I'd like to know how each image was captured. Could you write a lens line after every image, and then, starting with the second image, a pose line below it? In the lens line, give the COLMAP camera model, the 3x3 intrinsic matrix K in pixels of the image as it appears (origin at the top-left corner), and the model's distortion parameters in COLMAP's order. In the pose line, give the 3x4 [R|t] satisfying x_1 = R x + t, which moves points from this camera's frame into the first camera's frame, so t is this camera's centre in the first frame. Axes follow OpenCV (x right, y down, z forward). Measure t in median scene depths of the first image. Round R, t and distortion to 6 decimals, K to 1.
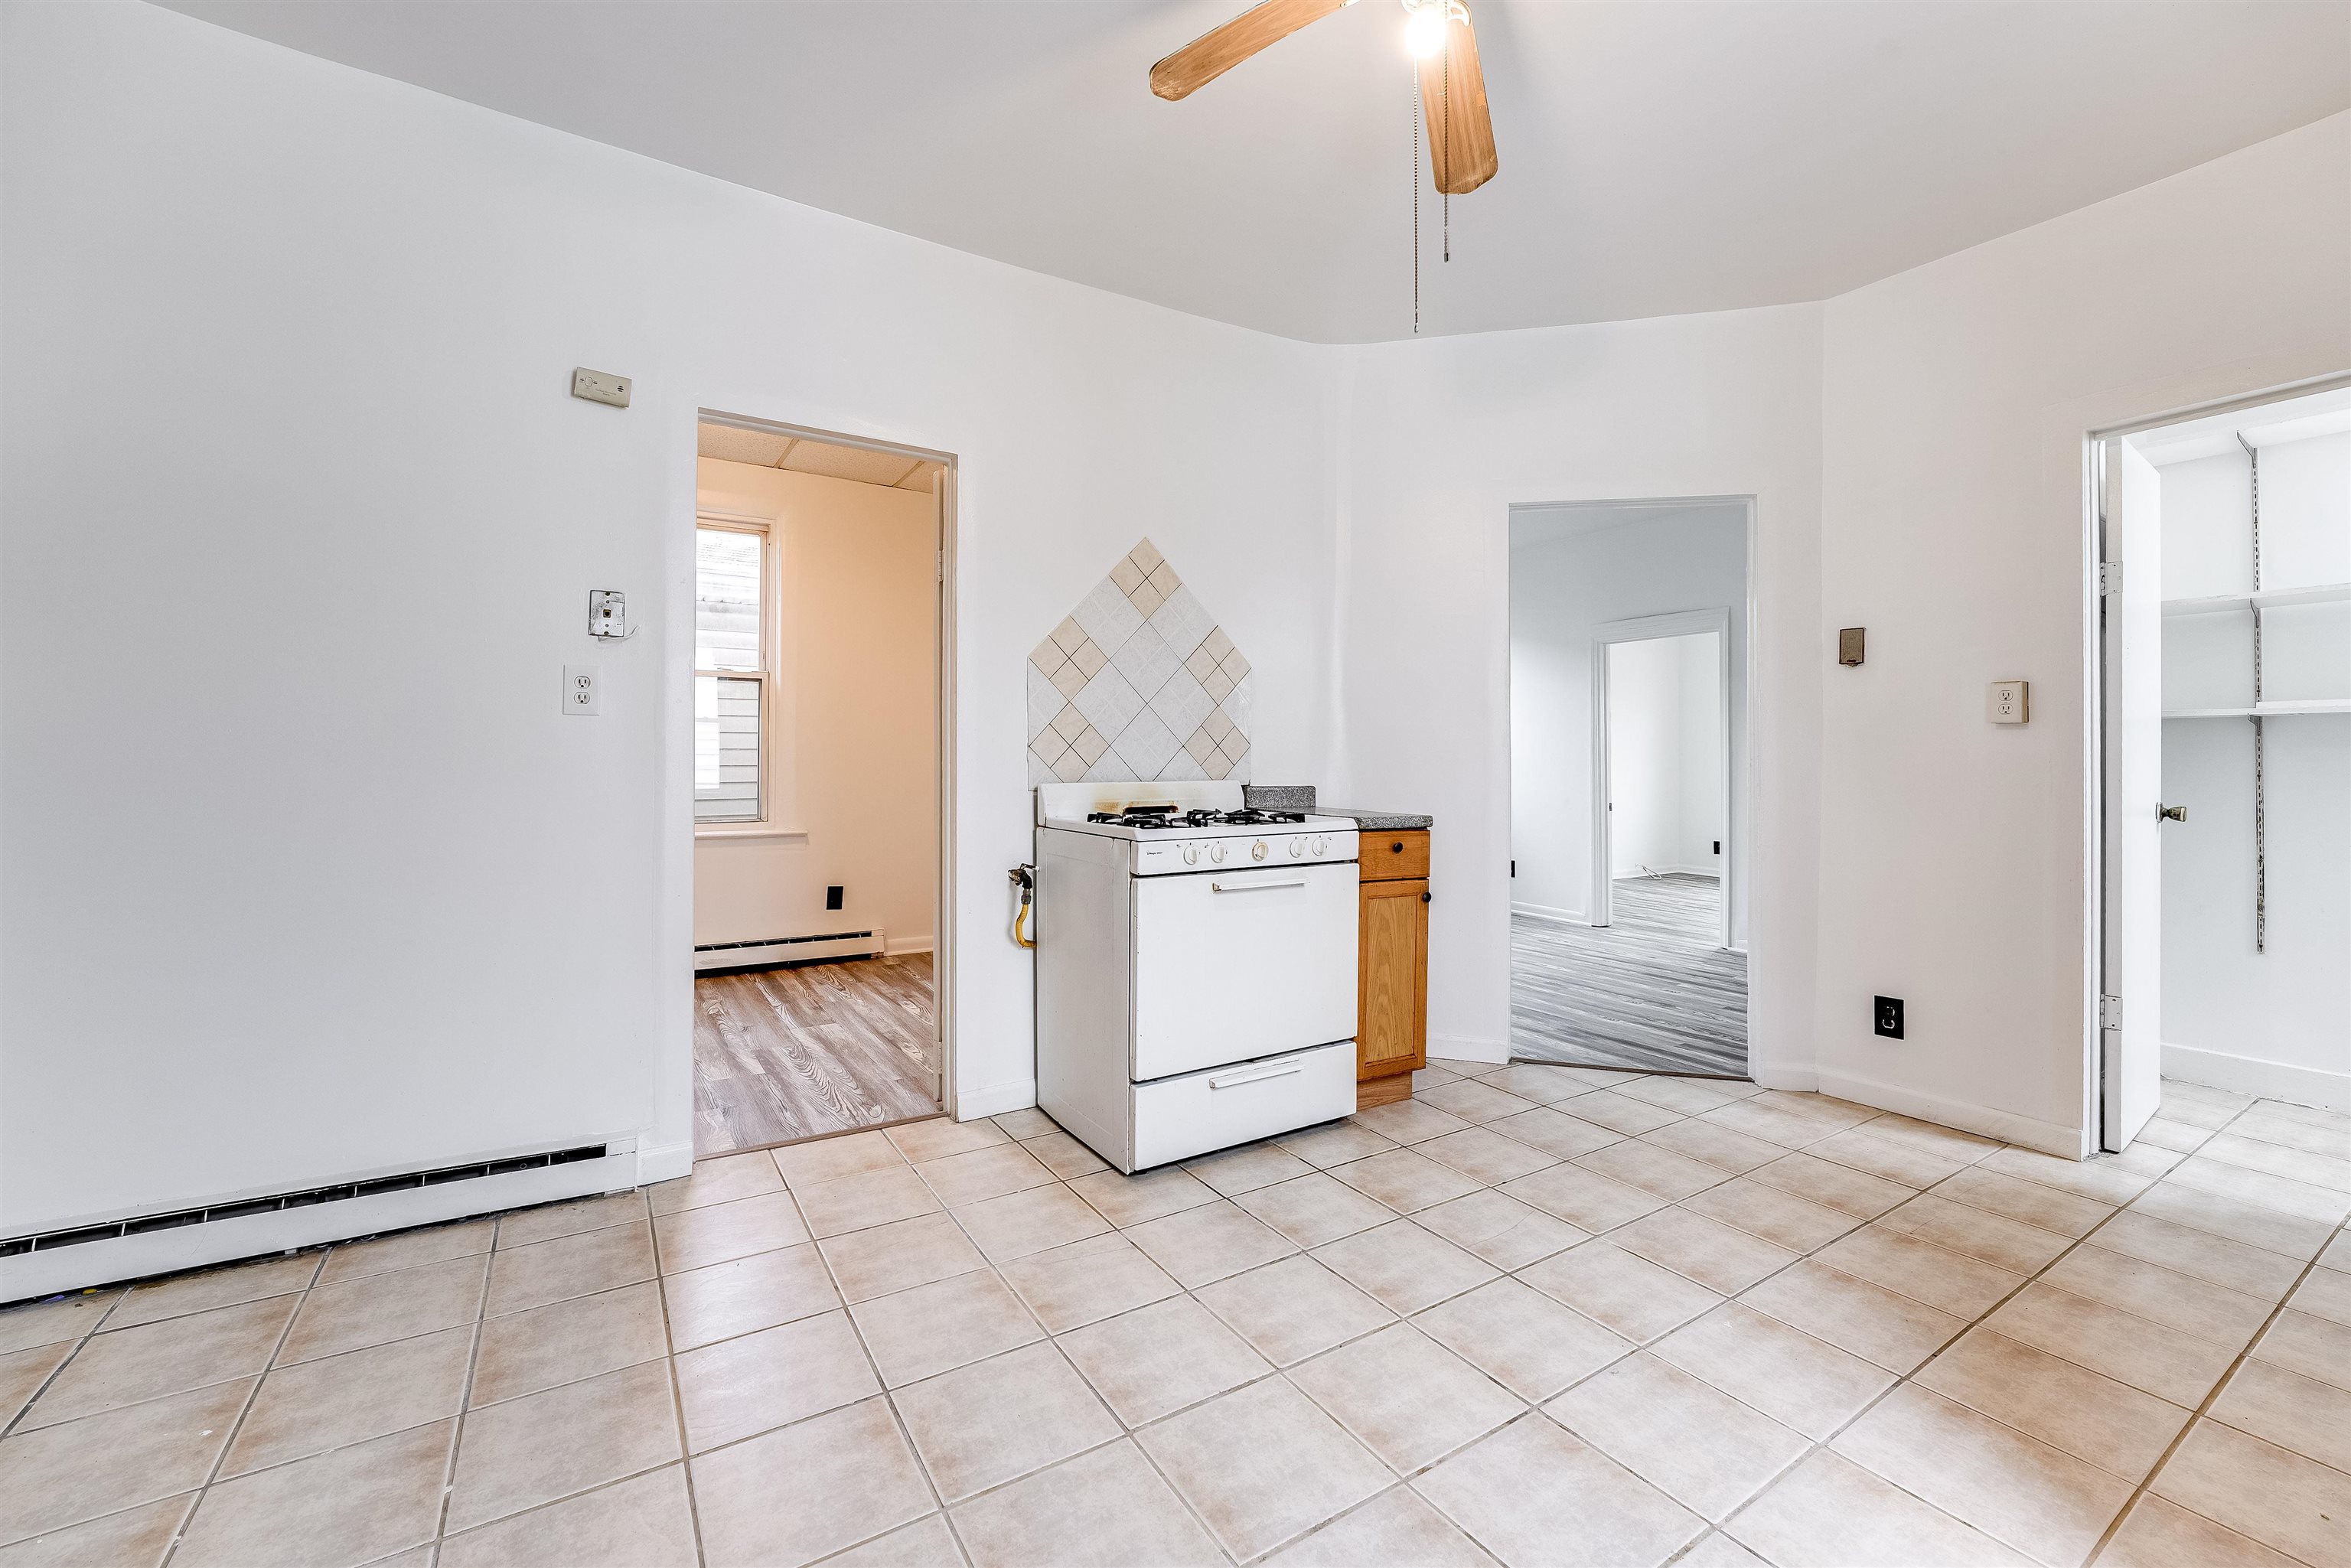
lens RADIAL K [[953.0, 0, 1195.7], [0, 953.0, 749.4], [0, 0, 1]] dist [-0.017999, 0.002888]
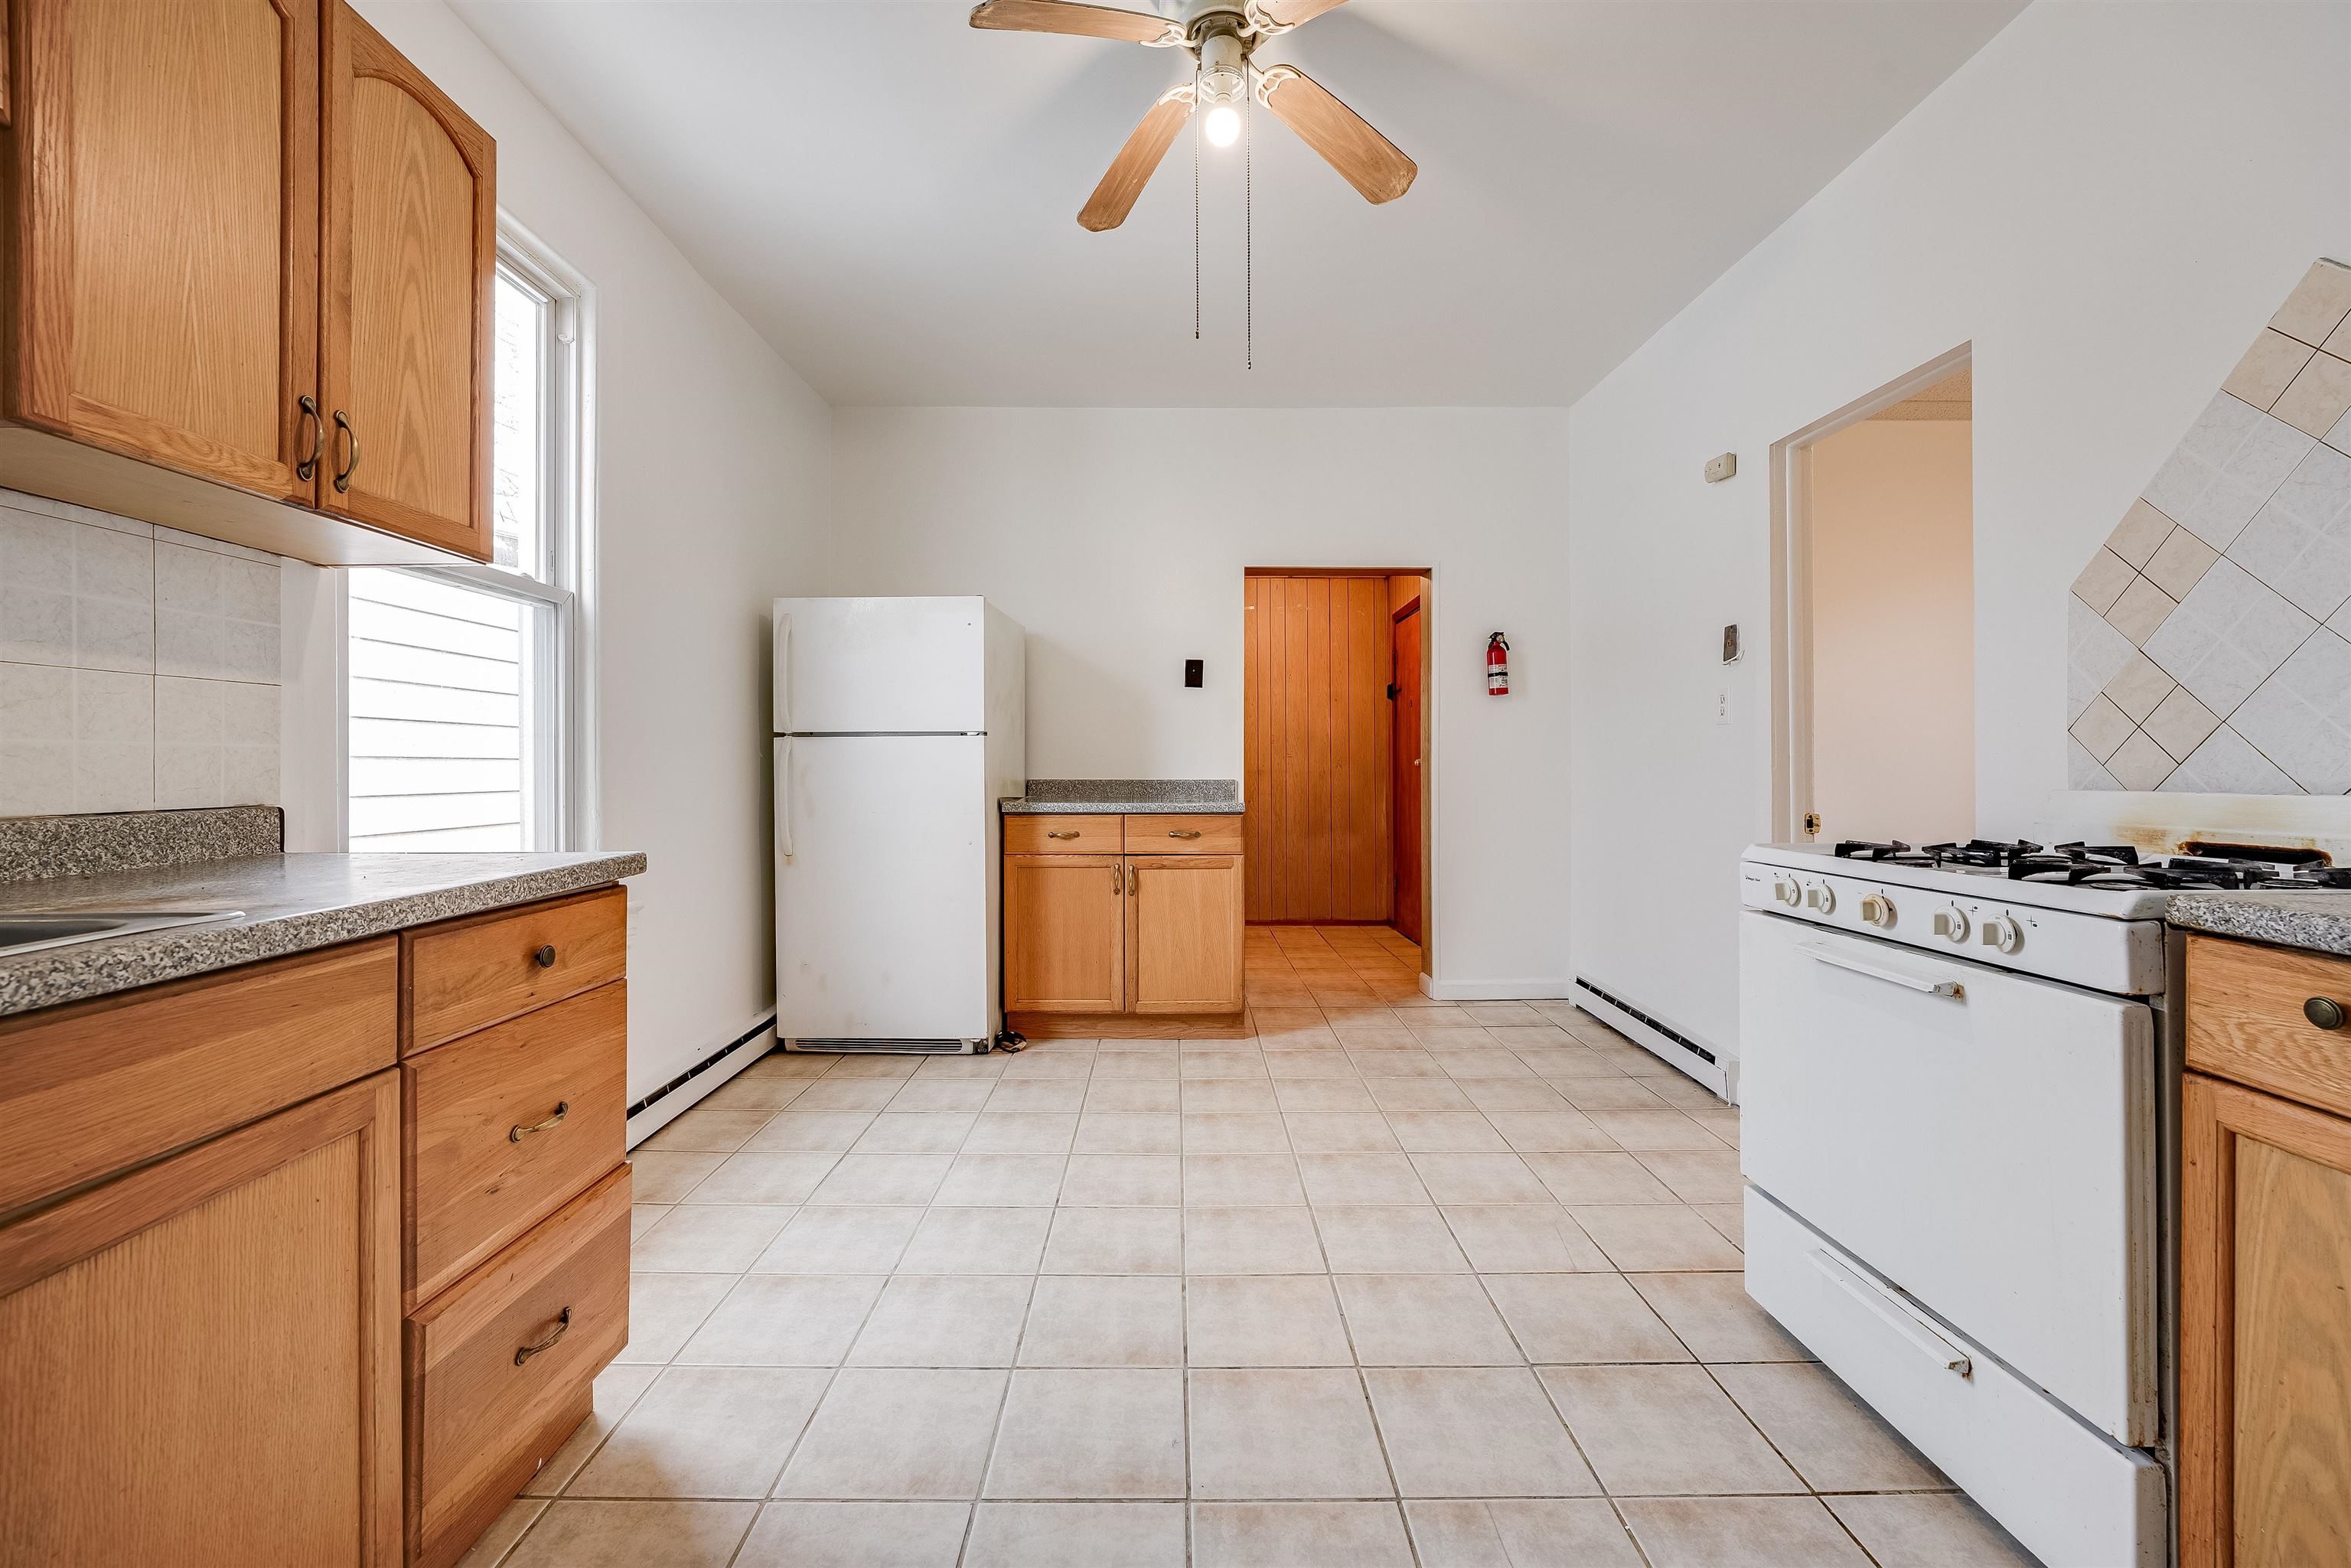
lens RADIAL K [[953.0, 0, 1180.3], [0, 953.0, 767.7], [0, 0, 1]] dist [-0.017999, 0.002888]
pose [[-0.534583, -0.001240, -0.845115, 0.651705], [0.013042, 0.999868, -0.009716, 0.019245], [0.845015, -0.016216, -0.534496, 0.814527]]
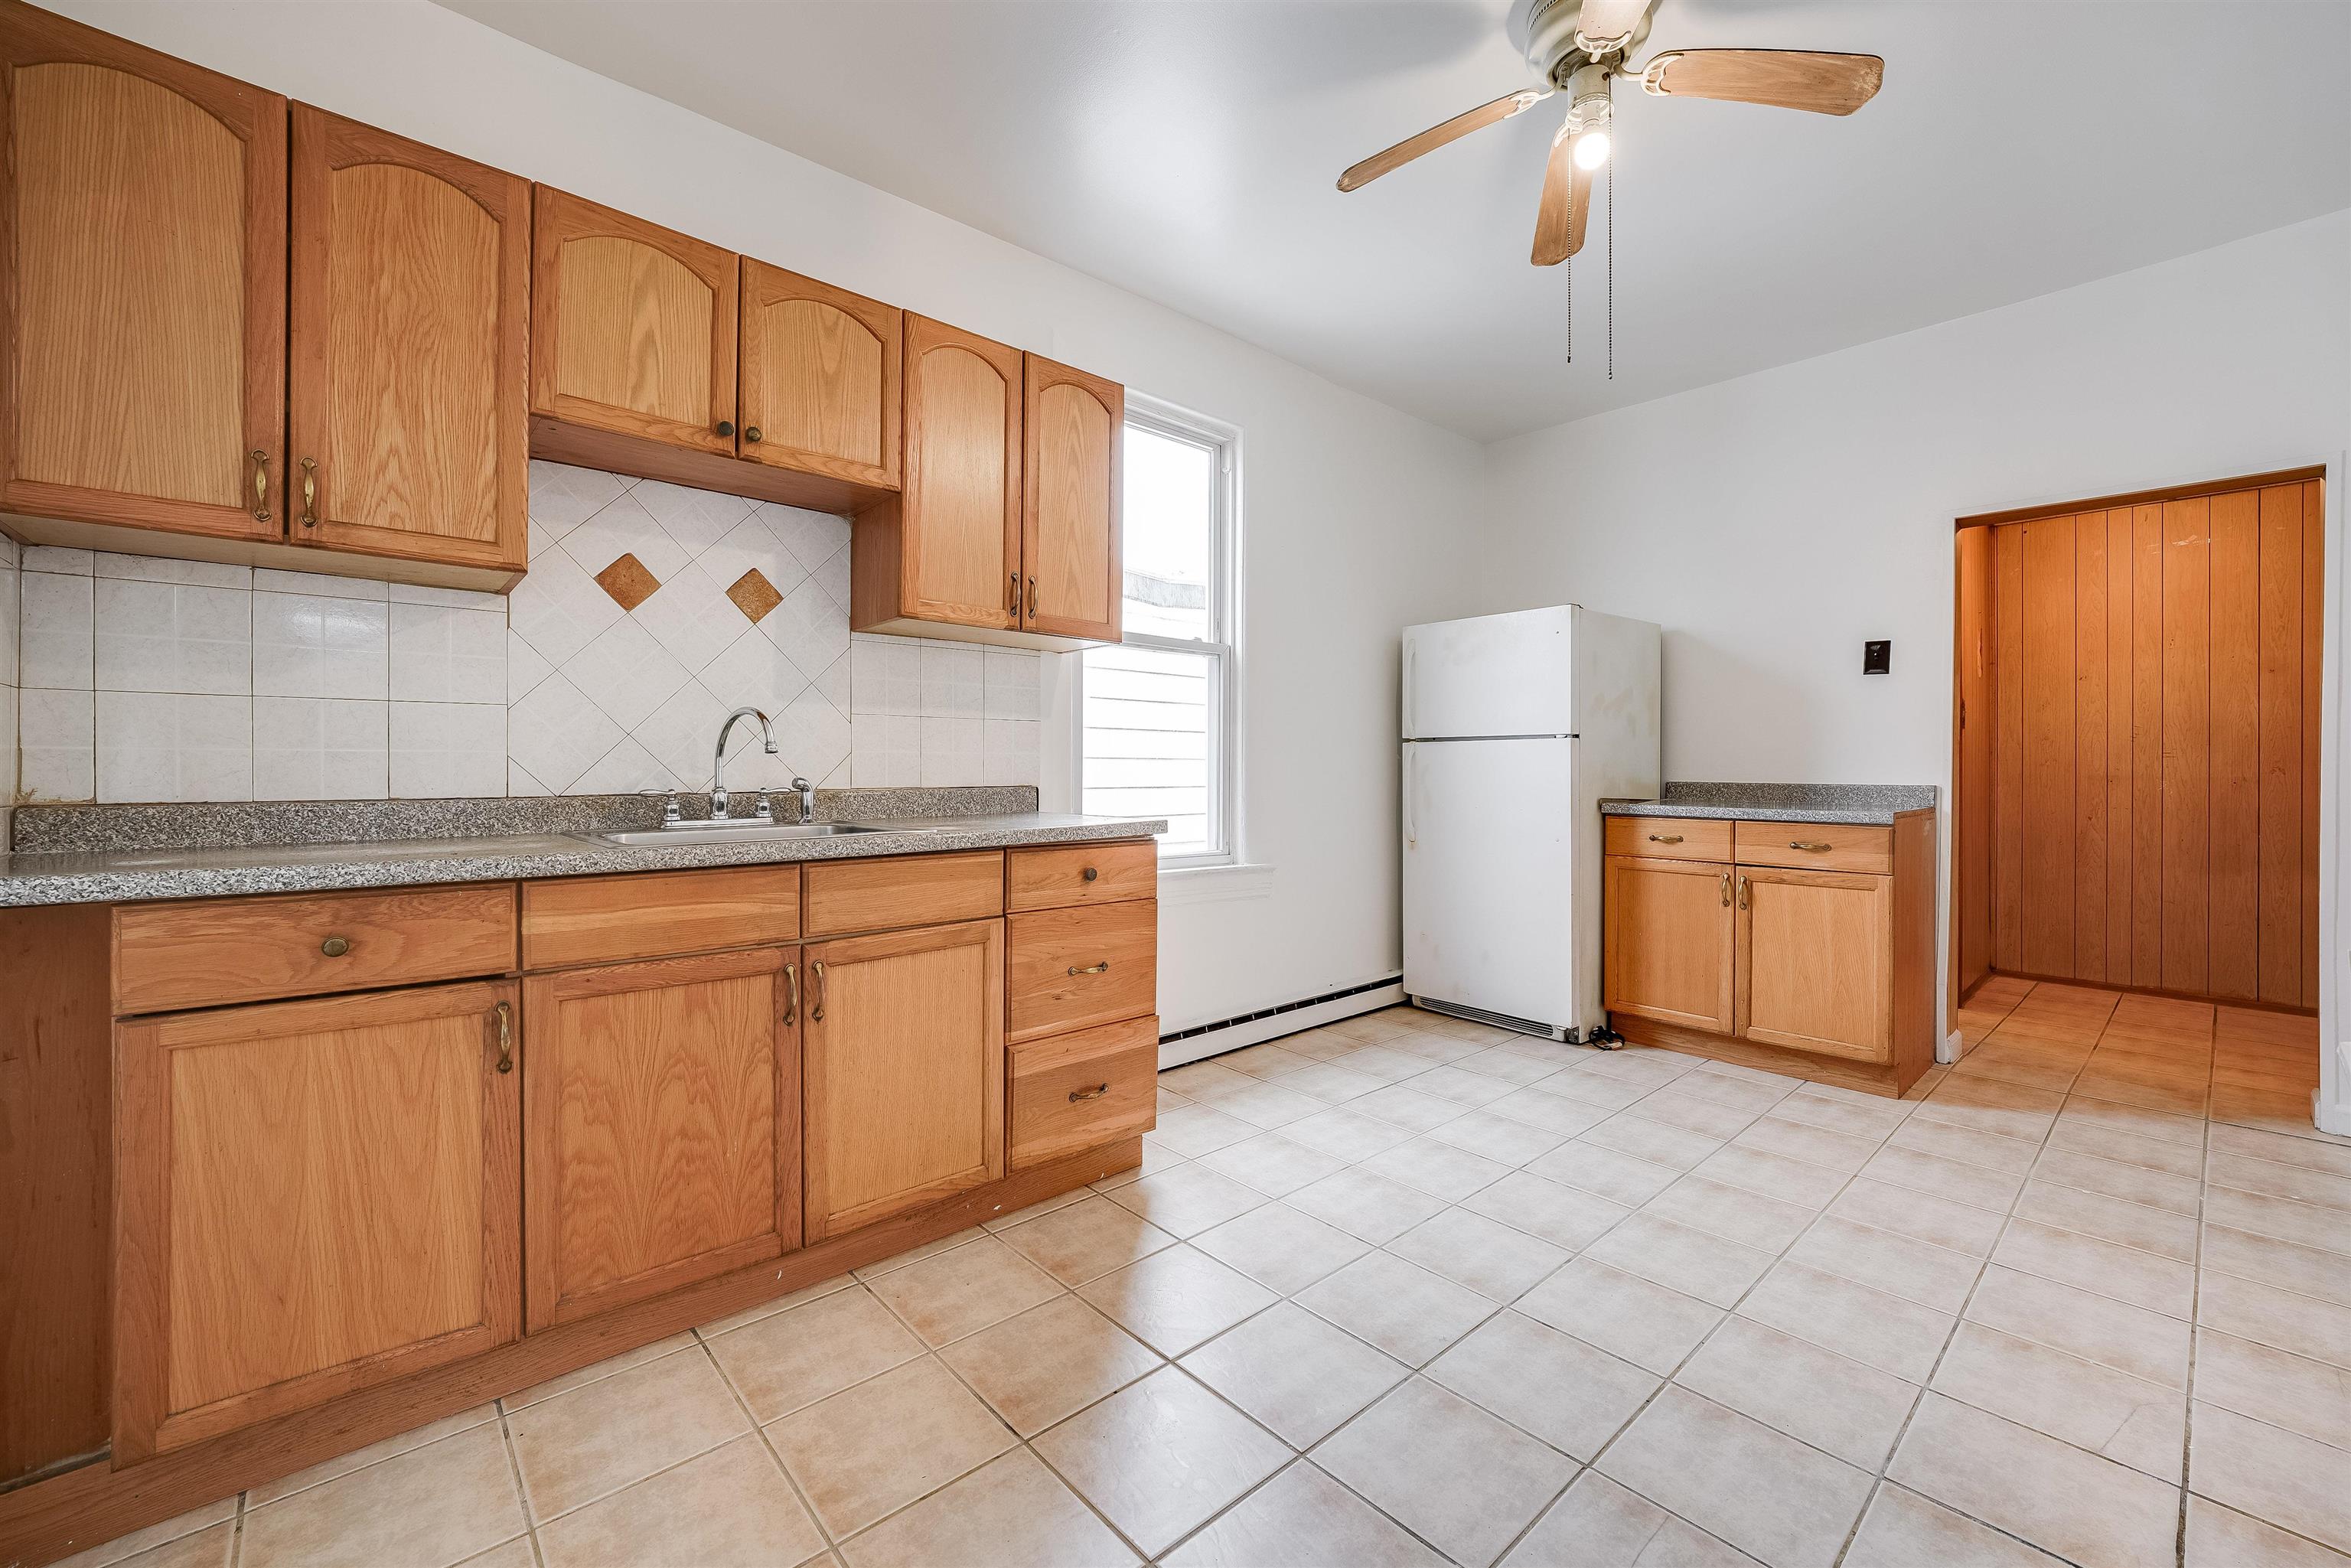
lens RADIAL K [[953.0, 0, 1170.3], [0, 953.0, 771.6], [0, 0, 1]] dist [-0.017999, 0.002888]
pose [[-0.988616, -0.006238, -0.150331, 0.494693], [-0.004499, 0.999919, -0.011903, 0.024628], [0.150393, -0.011092, -0.988564, 1.092979]]
